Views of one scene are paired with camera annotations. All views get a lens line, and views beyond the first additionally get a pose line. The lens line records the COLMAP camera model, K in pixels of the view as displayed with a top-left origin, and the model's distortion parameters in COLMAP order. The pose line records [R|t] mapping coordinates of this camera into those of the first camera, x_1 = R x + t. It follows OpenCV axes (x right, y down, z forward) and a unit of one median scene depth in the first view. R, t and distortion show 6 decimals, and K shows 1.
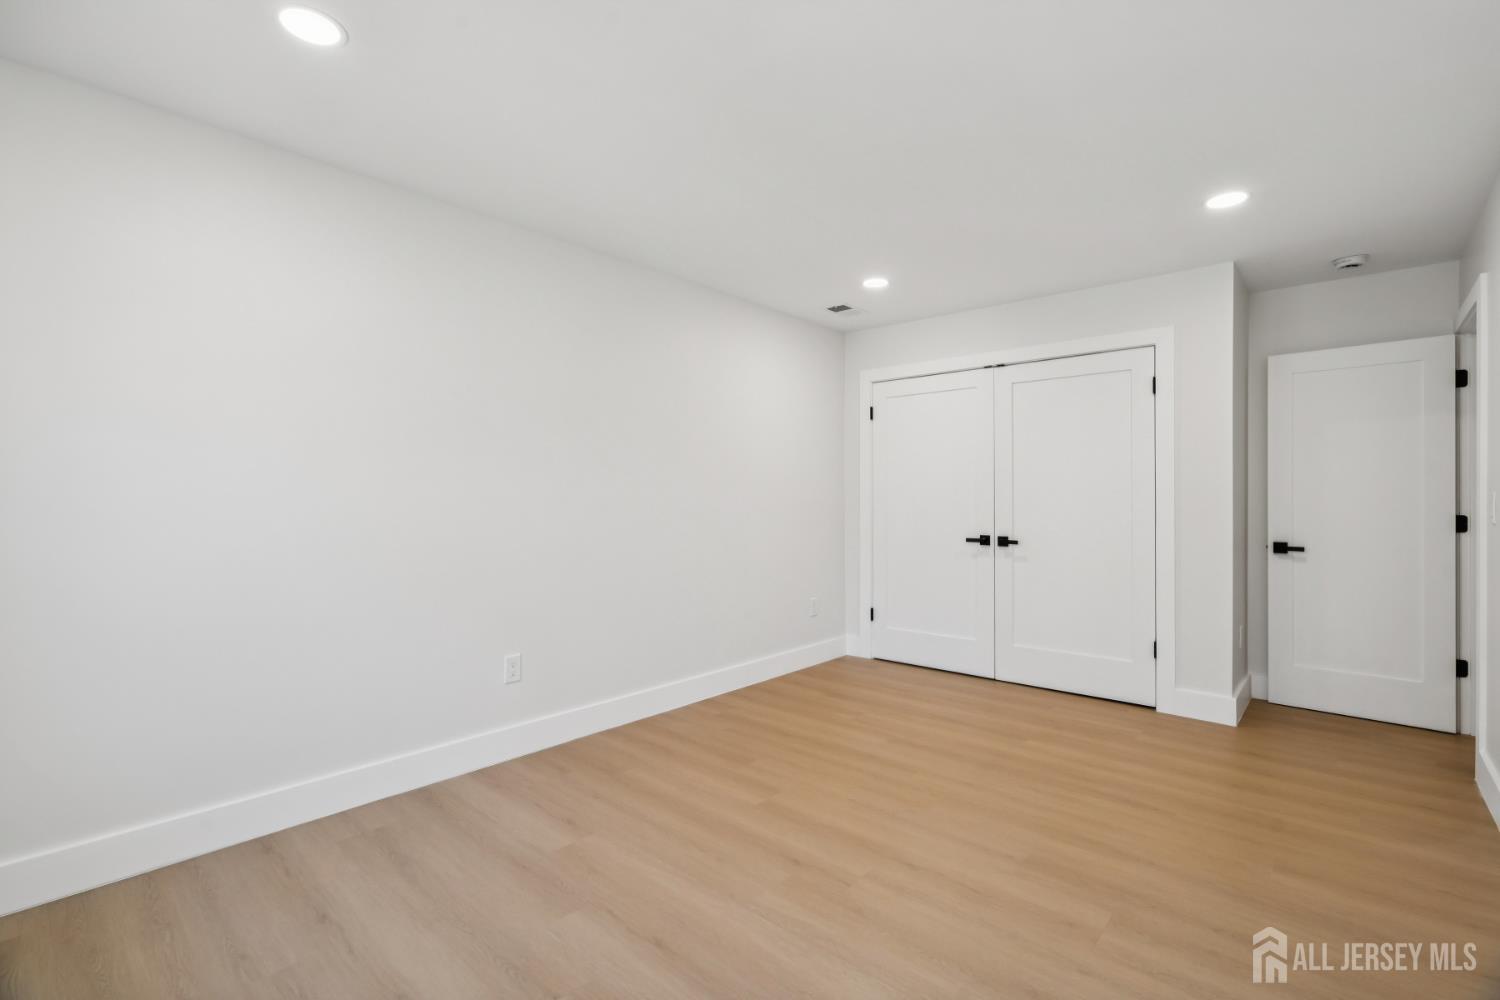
lens RADIAL K [[675.1, 0, 750.0], [0, 675.1, 500.0], [0, 0, 1]] dist [0.001727, 0.001077]
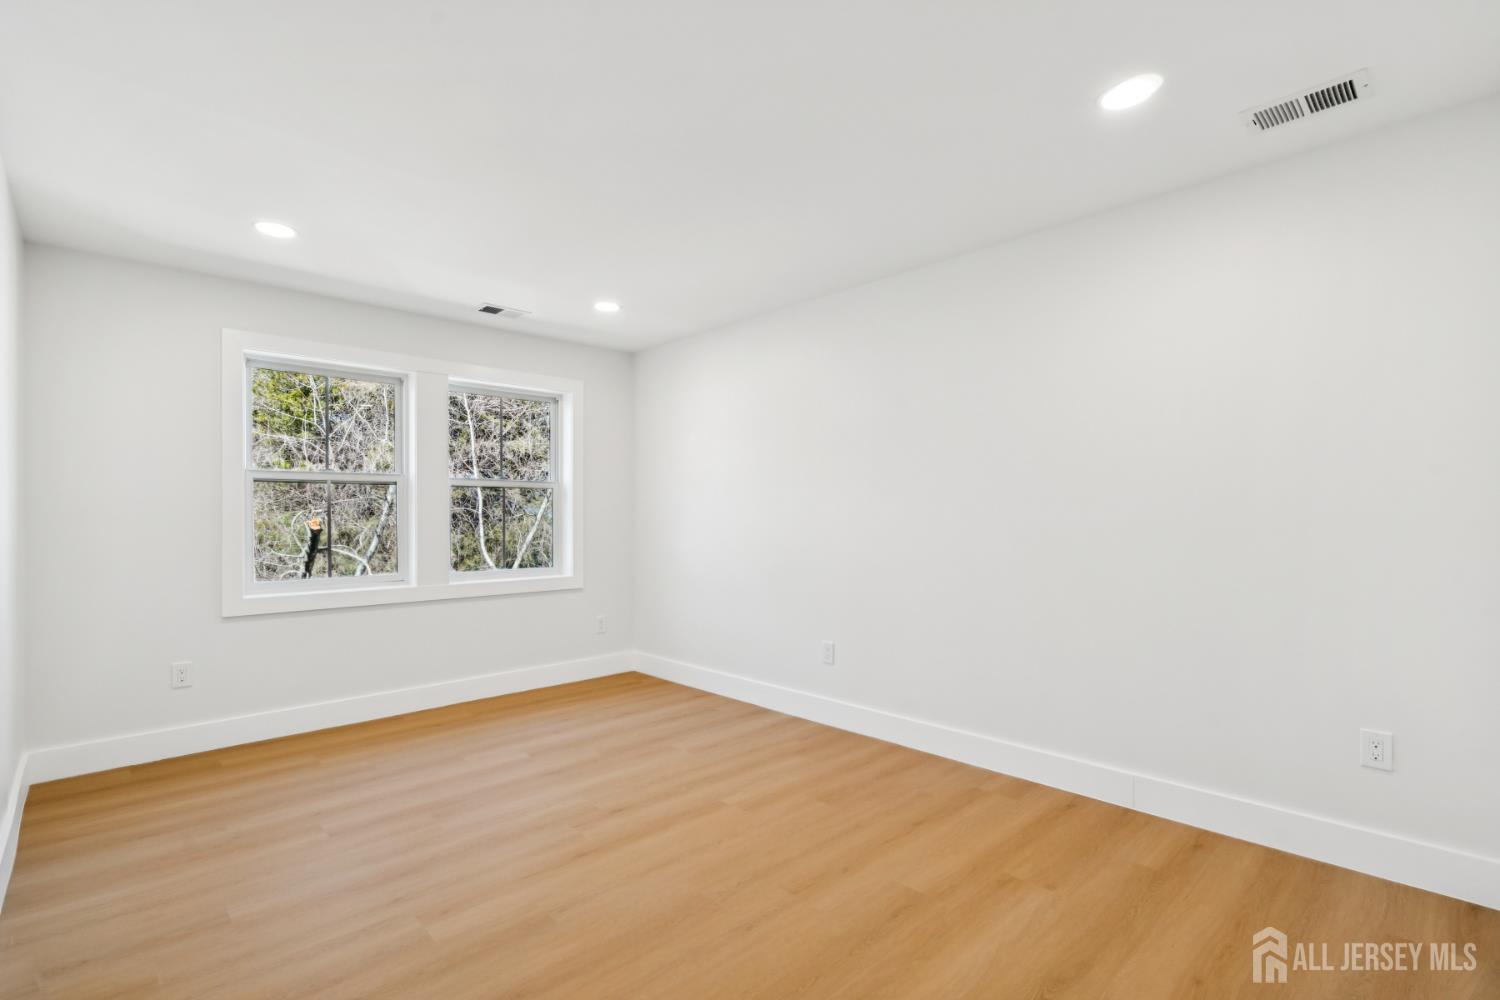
lens RADIAL K [[675.1, 0, 750.0], [0, 675.1, 500.0], [0, 0, 1]] dist [0.001727, 0.001077]
pose [[-0.091913, -0.027638, -0.995383, 1.055440], [0.019875, 0.999365, -0.029583, -0.006704], [0.995569, -0.022503, -0.091306, 1.095576]]
